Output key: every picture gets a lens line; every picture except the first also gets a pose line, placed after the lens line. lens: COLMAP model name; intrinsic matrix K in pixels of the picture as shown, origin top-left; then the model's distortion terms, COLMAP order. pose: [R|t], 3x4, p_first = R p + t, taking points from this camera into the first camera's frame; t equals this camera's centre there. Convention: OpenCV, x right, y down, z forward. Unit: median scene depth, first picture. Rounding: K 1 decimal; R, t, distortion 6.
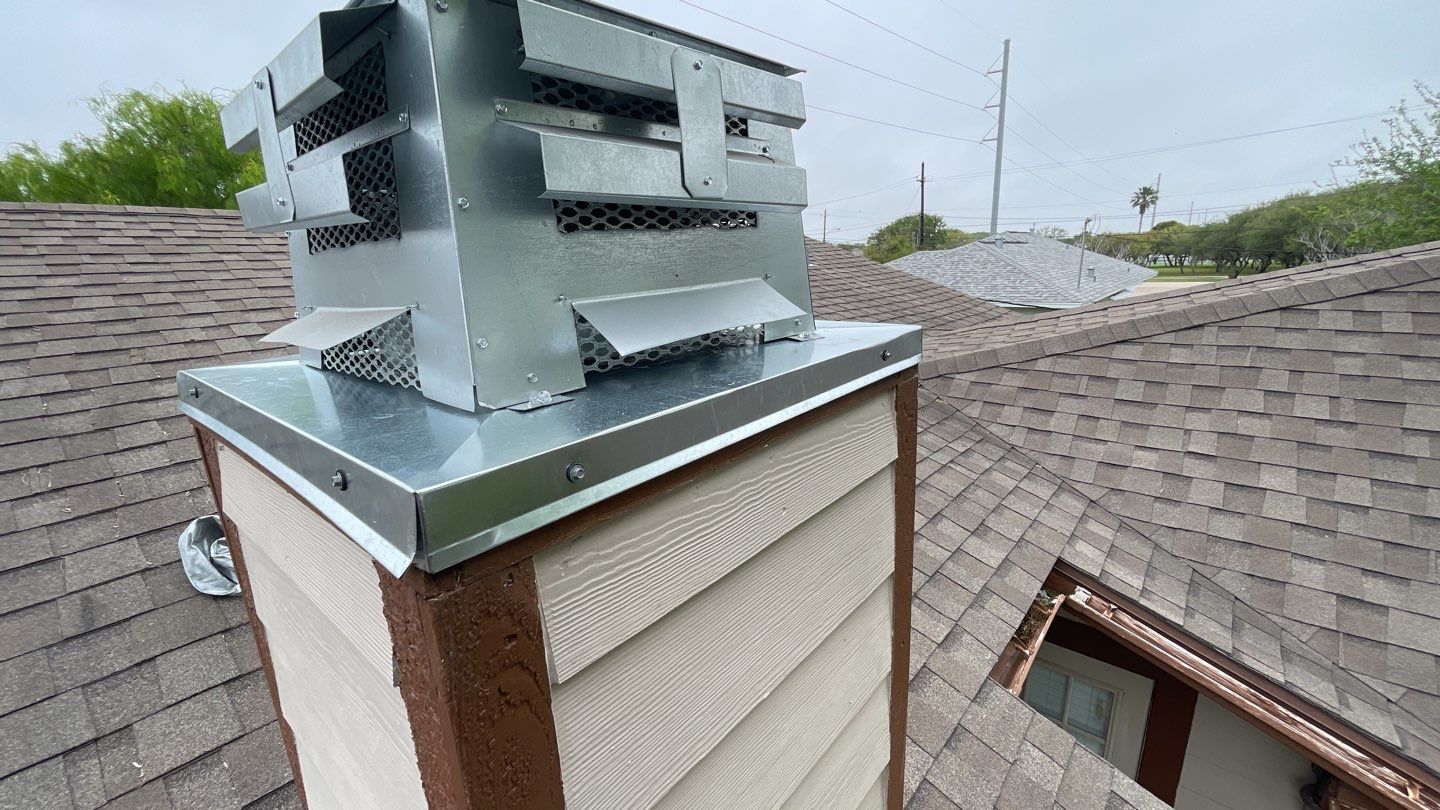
lens RADIAL K [[580.5, 0, 716.8], [0, 580.5, 411.2], [0, 0, 1]] dist [-0.001064, -0.000843]
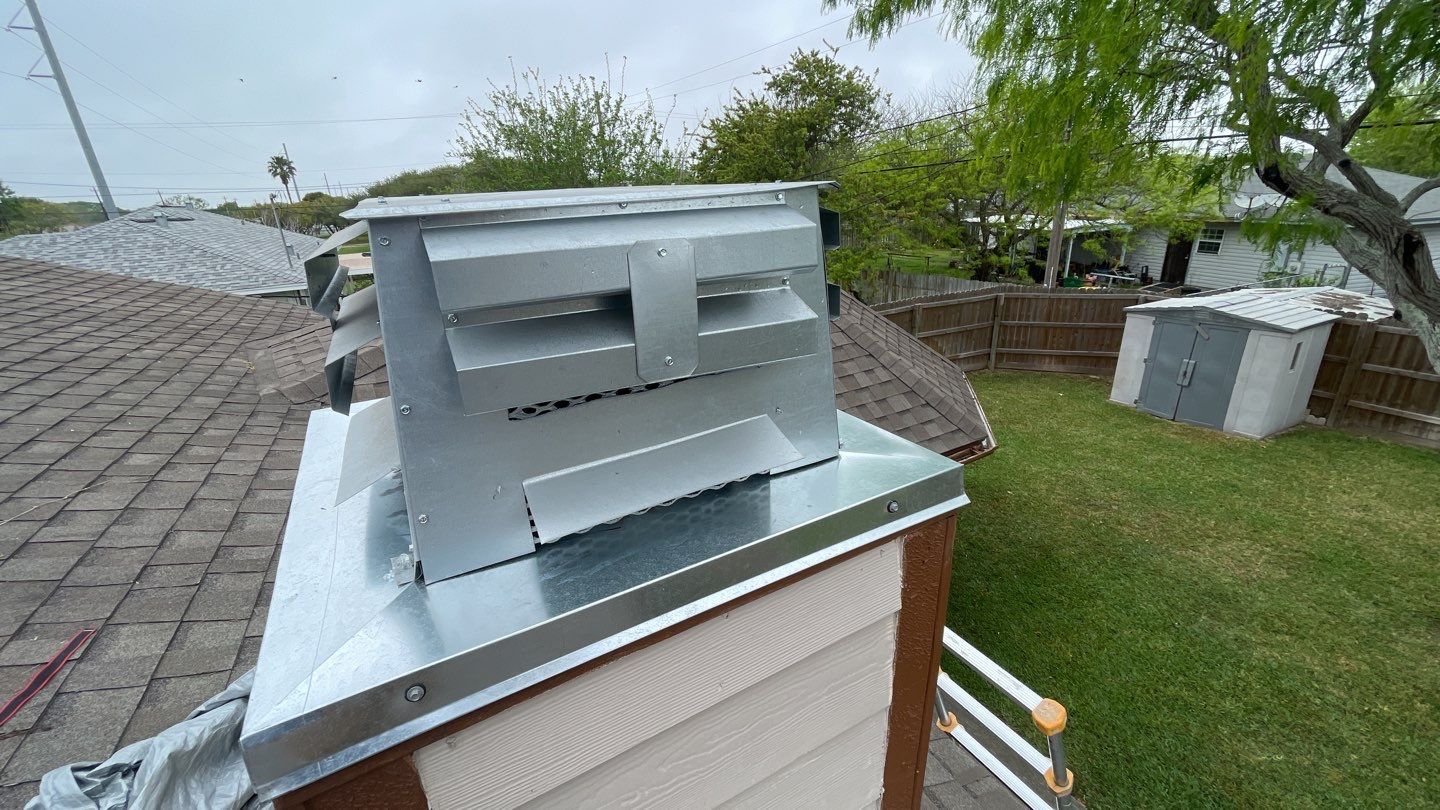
lens RADIAL K [[580.5, 0, 711.7], [0, 580.5, 410.1], [0, 0, 1]] dist [-0.001064, -0.000843]
pose [[0.344972, -0.312635, 0.885016, -0.321615], [0.271616, 0.935806, 0.224703, -0.095708], [-0.898454, 0.162869, 0.407744, 0.105764]]
